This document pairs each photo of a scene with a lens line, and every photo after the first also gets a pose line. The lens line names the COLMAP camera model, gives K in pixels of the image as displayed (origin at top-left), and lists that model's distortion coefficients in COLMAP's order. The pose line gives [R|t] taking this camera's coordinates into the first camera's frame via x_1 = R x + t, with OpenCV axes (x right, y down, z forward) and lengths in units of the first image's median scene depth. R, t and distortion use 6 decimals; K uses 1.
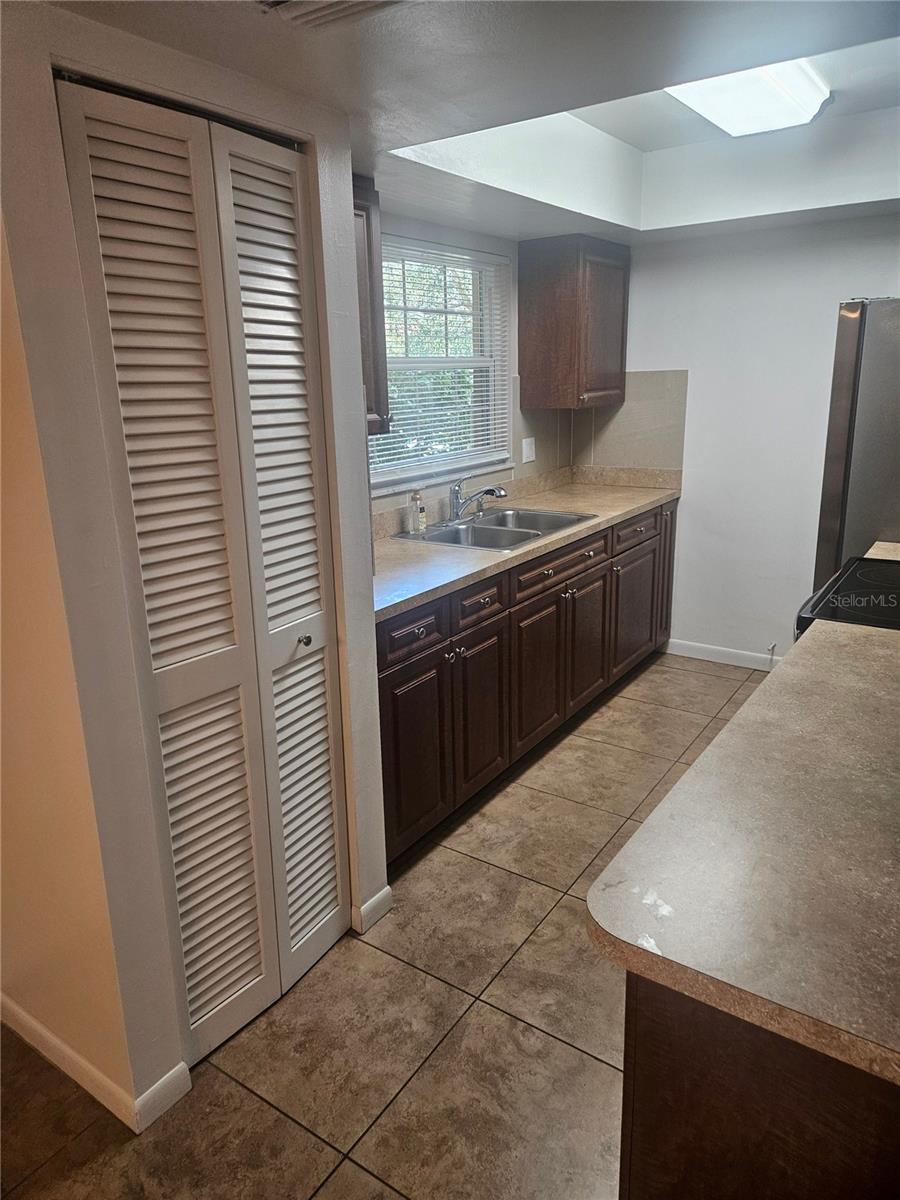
lens RADIAL K [[811.2, 0, 421.0], [0, 811.2, 590.4], [0, 0, 1]] dist [0.079241, -0.062210]
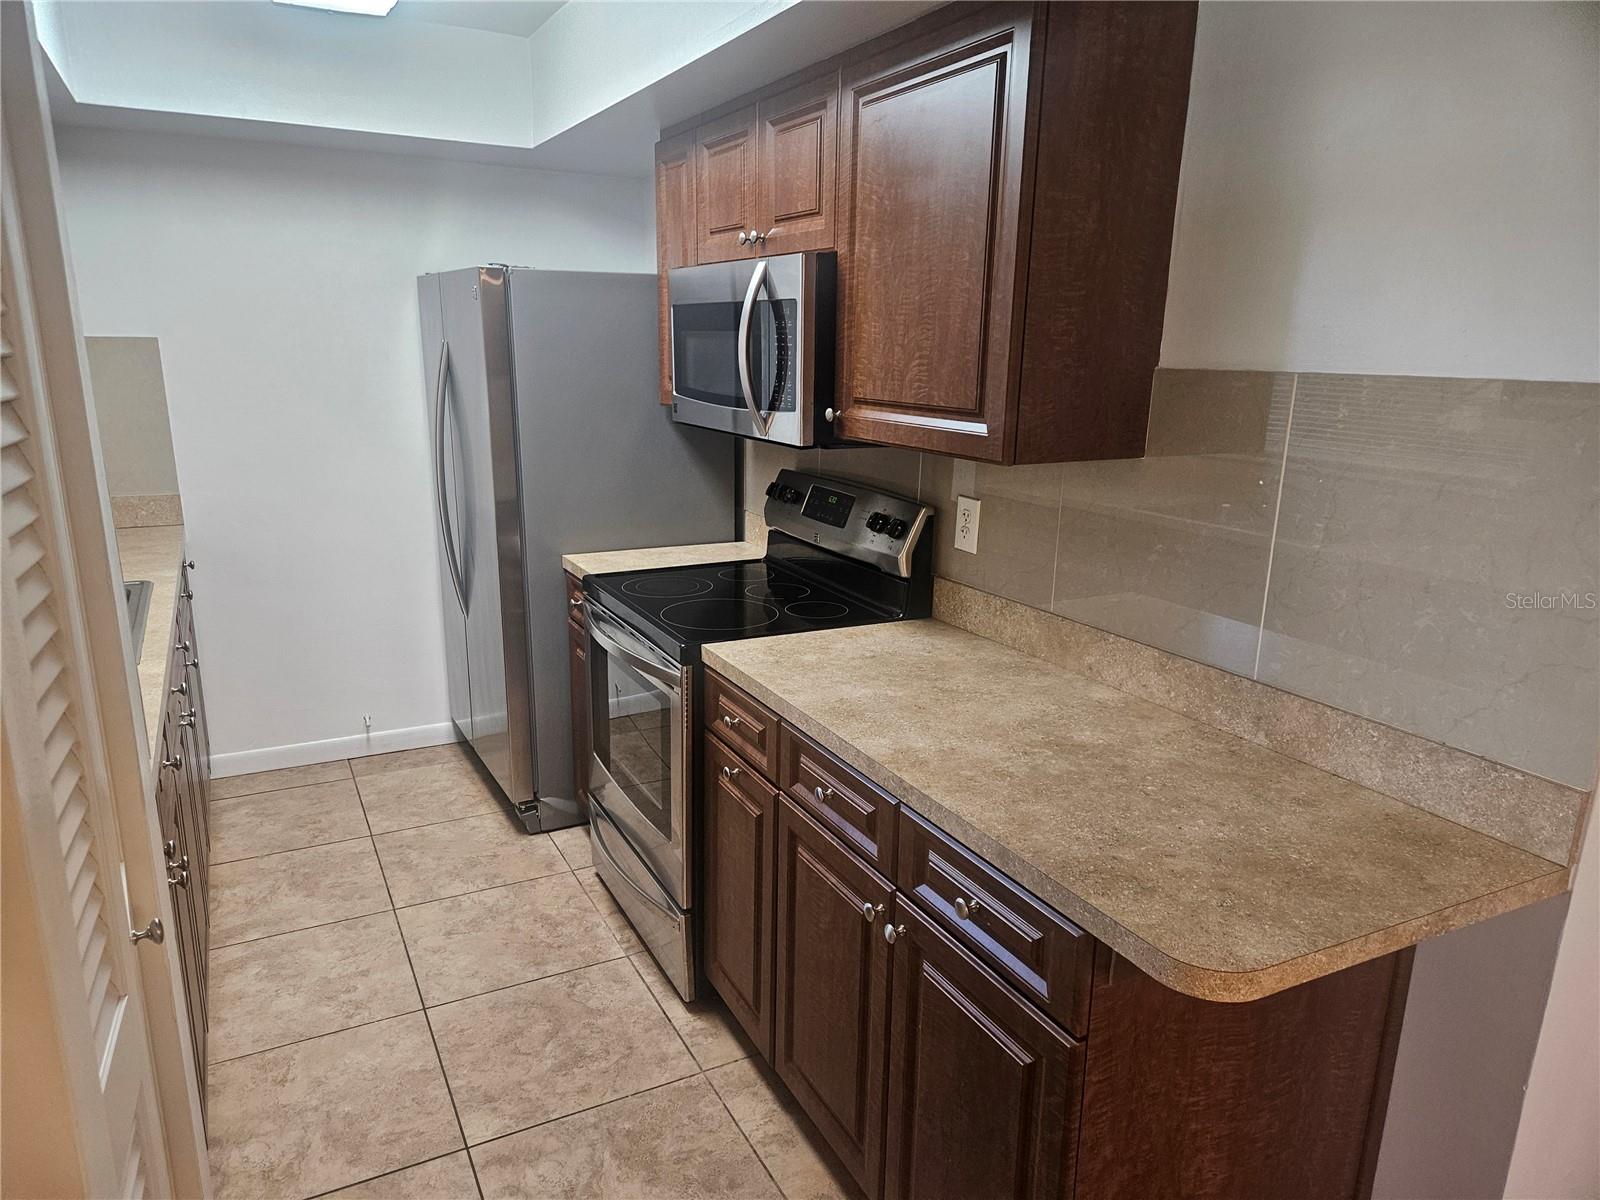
lens RADIAL K [[1081.6, 0, 800.6], [0, 1081.6, 625.9], [0, 0, 1]] dist [0.079241, -0.062210]
pose [[0.455779, -0.202238, 0.866813, -0.400229], [0.208528, 0.971005, 0.116901, -0.084180], [-0.865321, 0.127474, 0.484736, 0.316074]]
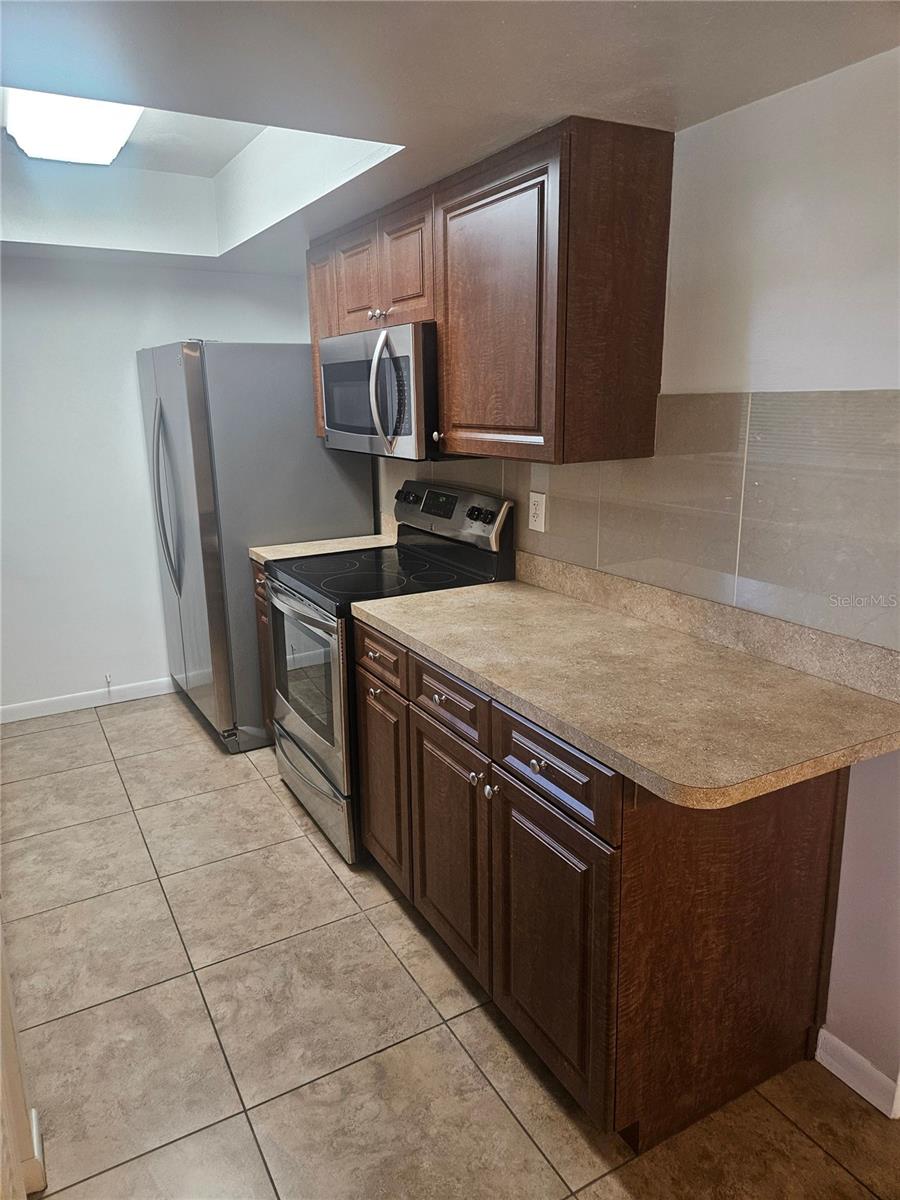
lens RADIAL K [[811.2, 0, 450.2], [0, 811.2, 589.6], [0, 0, 1]] dist [0.079241, -0.062210]
pose [[0.427008, -0.198911, 0.882099, -0.446578], [0.242694, 0.964924, 0.100104, -0.060553], [-0.871070, 0.171335, 0.460305, 0.284269]]
